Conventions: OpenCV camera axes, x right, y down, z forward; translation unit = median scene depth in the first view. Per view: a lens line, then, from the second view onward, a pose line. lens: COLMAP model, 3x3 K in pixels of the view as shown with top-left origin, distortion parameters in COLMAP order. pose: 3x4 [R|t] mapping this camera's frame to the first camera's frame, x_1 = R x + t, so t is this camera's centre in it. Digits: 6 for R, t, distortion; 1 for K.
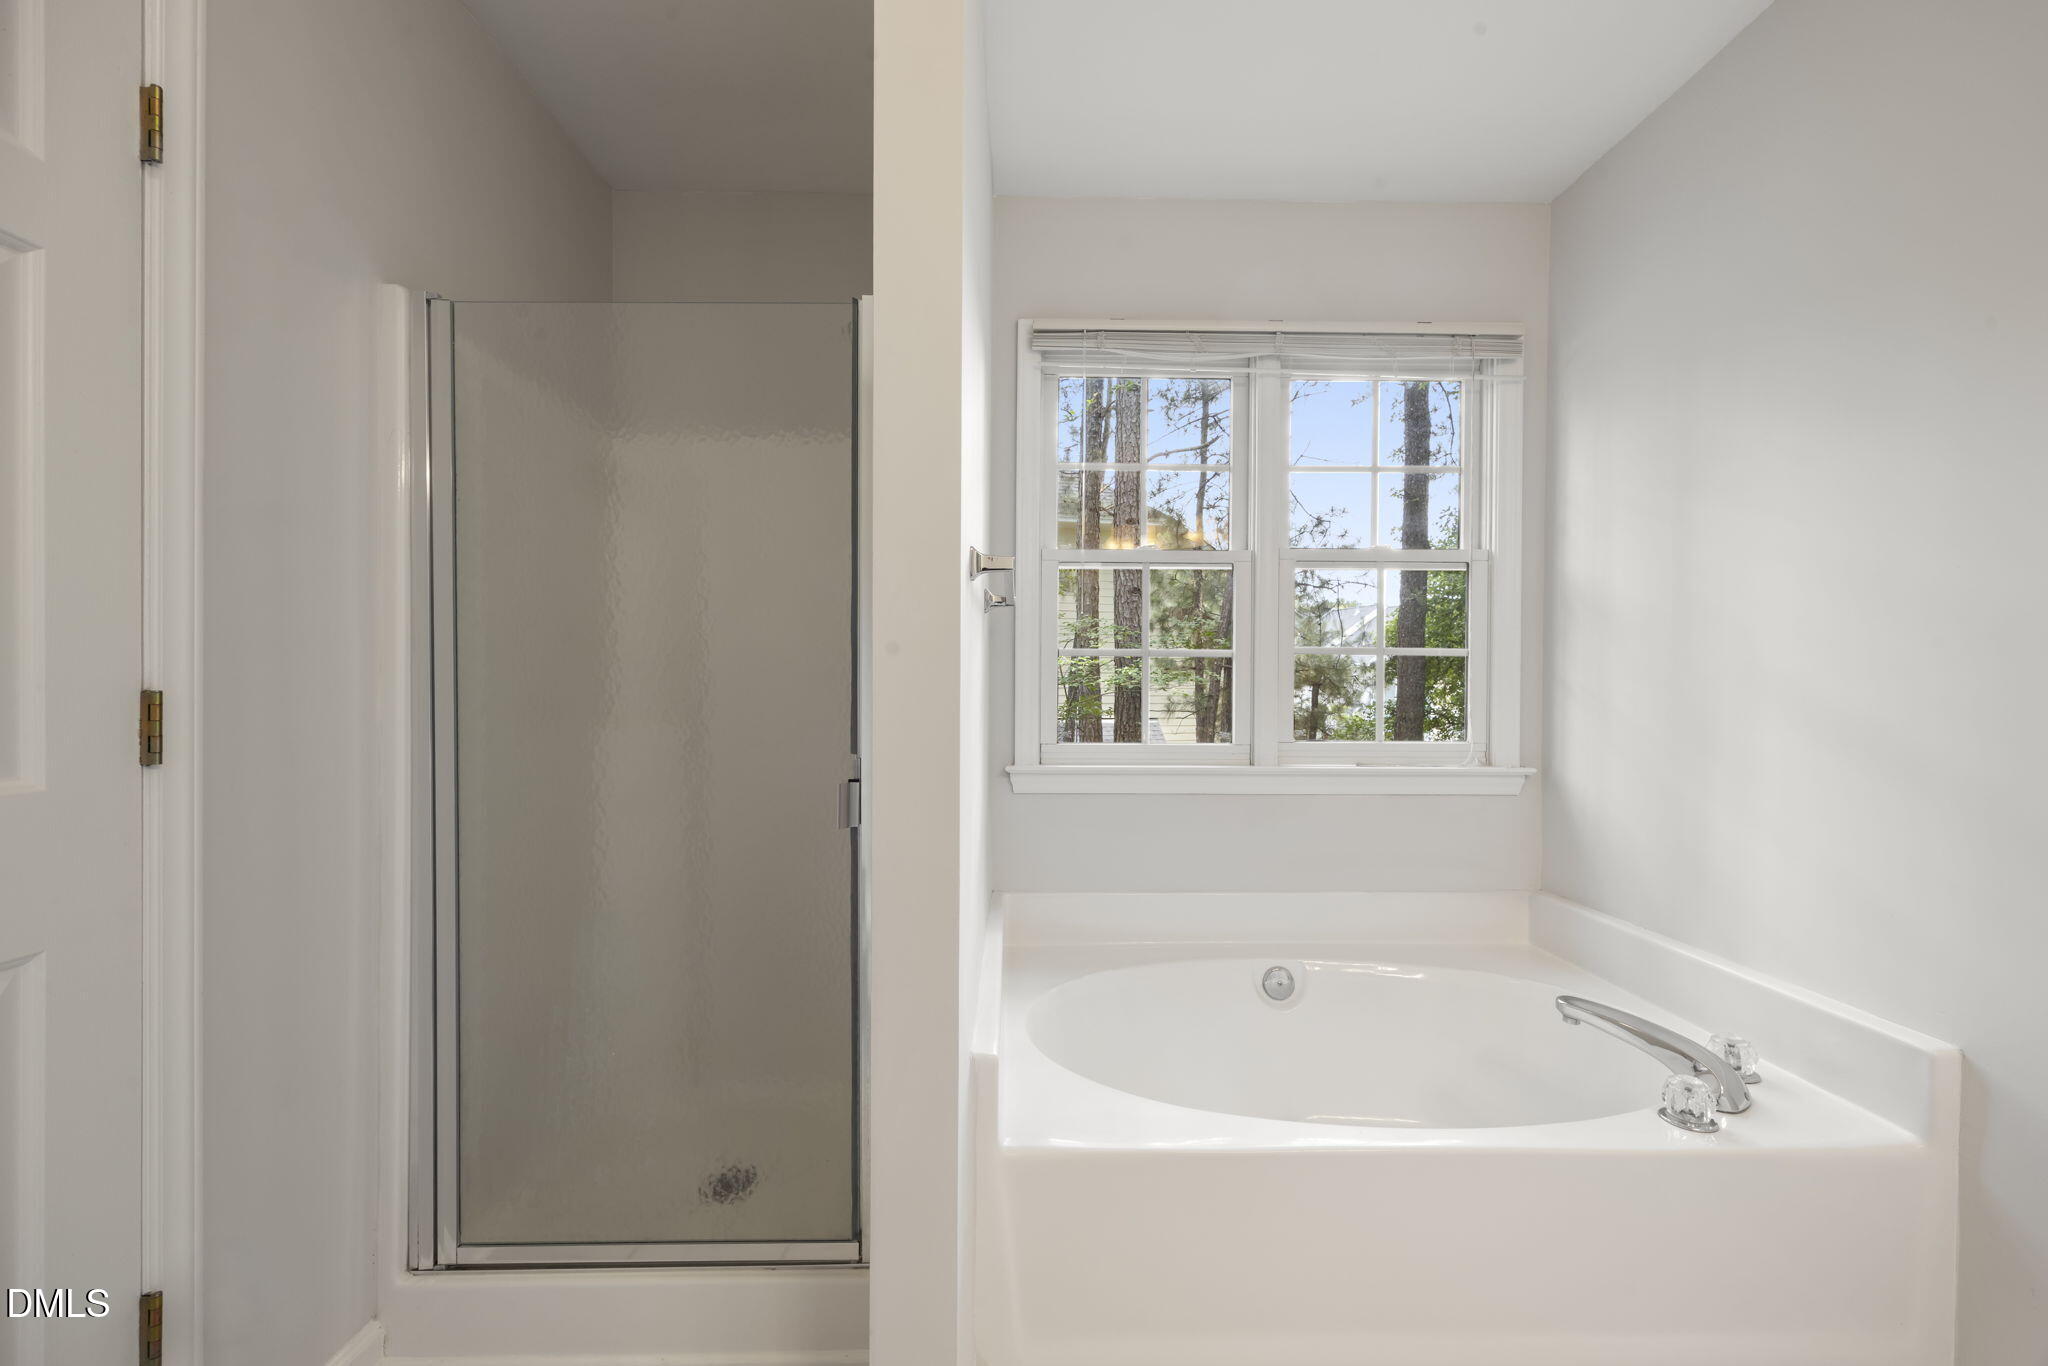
lens RADIAL K [[819.8, 0, 1030.3], [0, 819.8, 690.3], [0, 0, 1]] dist [-0.008471, 0.000021]
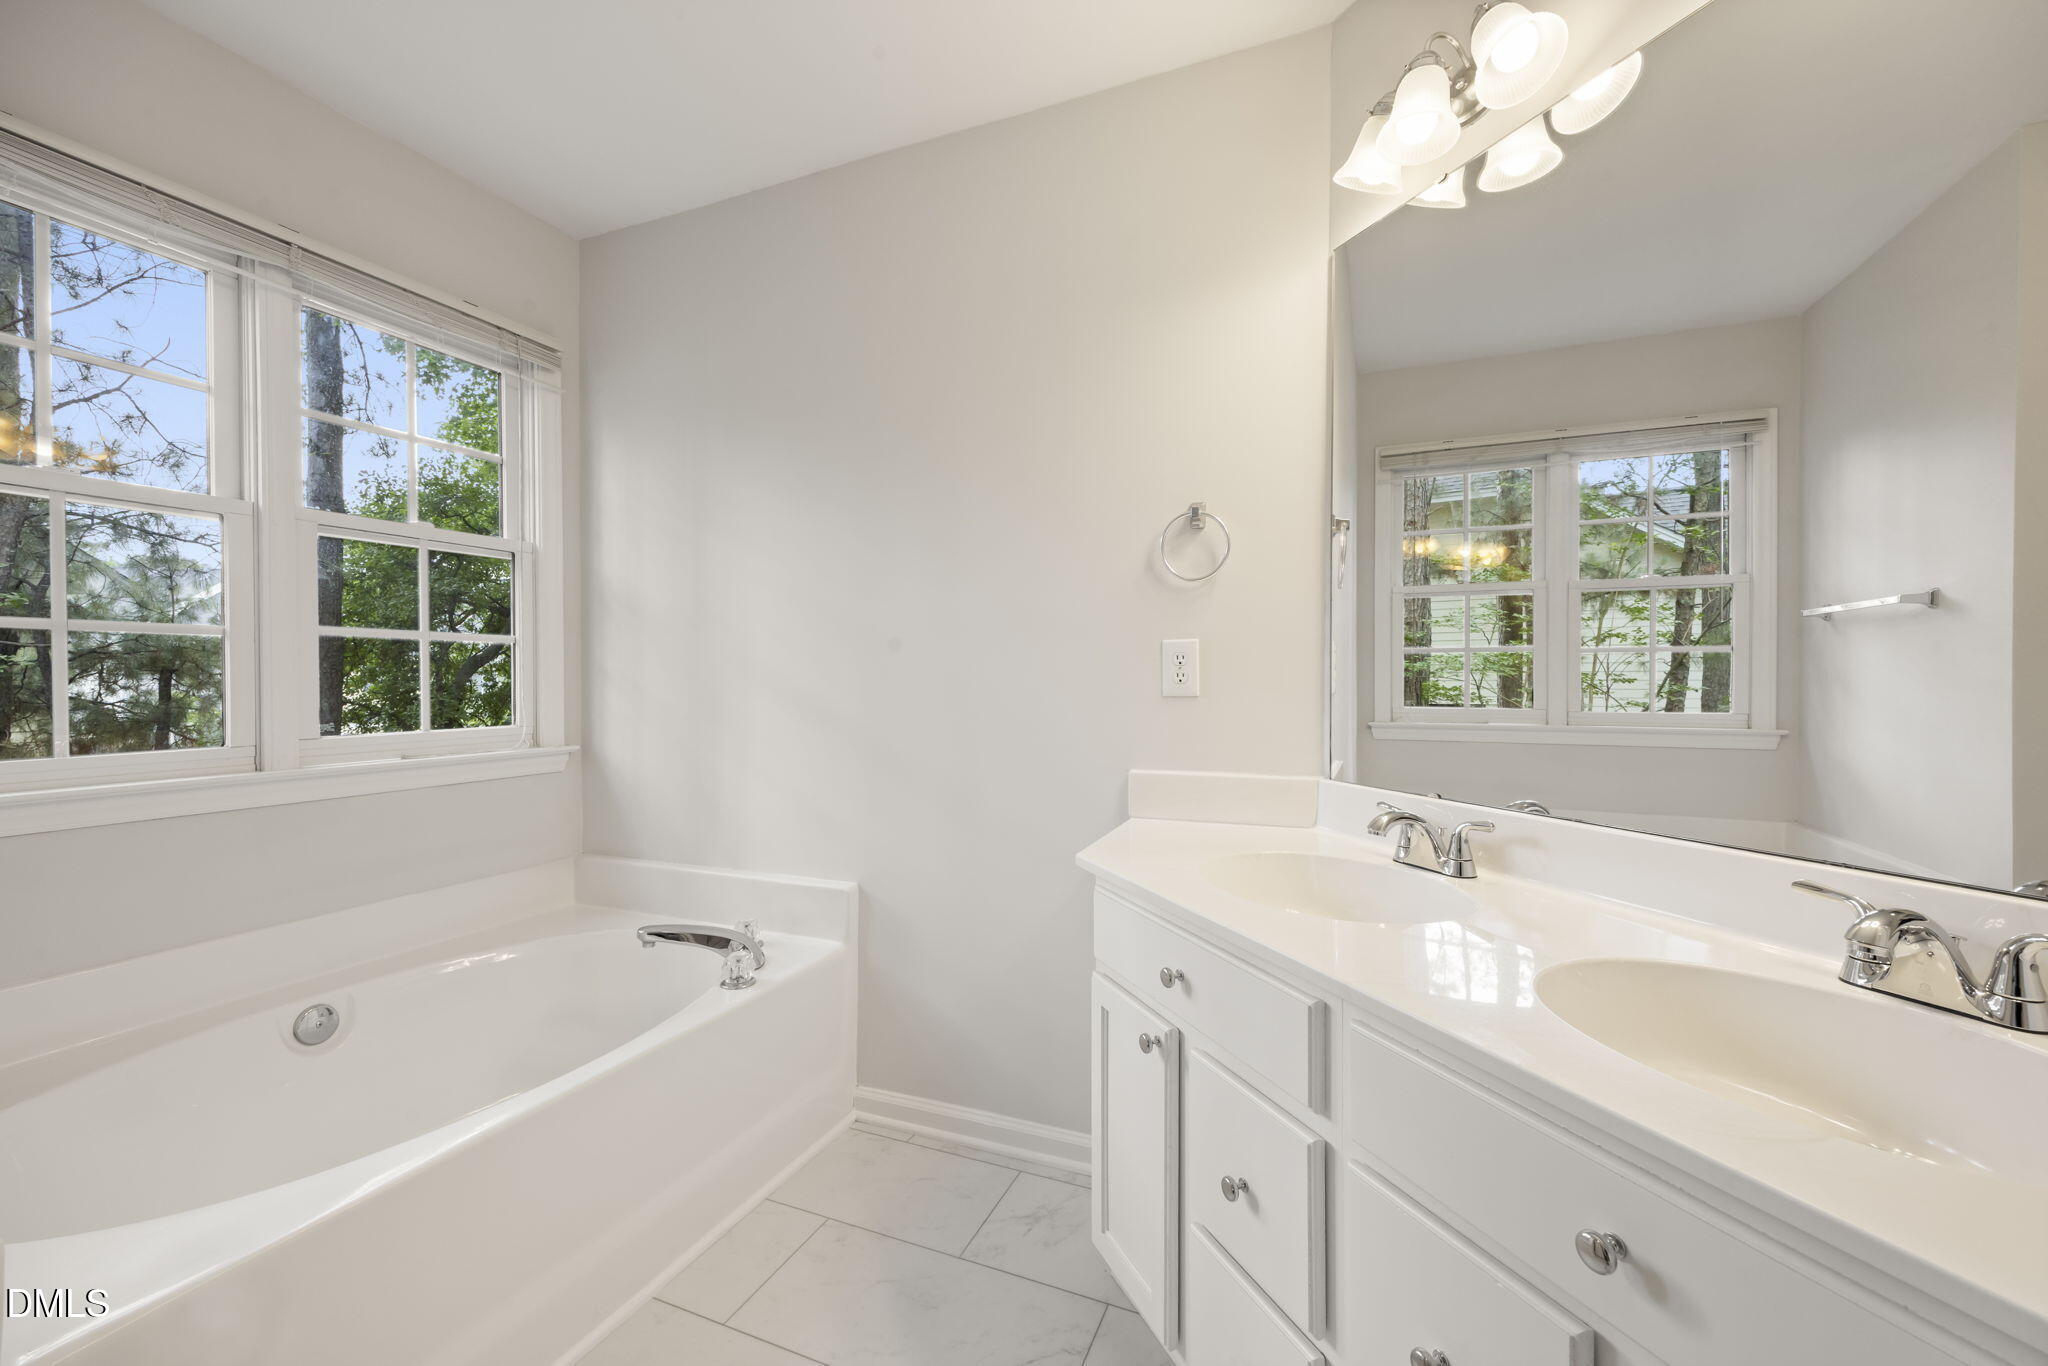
lens RADIAL K [[806.4, 0, 1024.0], [0, 806.4, 683.0], [0, 0, 1]] dist [-0.001495, -0.000102]
pose [[0.404352, -0.013316, 0.914507, -0.144162], [0.006496, 0.999911, 0.011688, 0.001112], [-0.914580, 0.001215, 0.404402, -0.004269]]
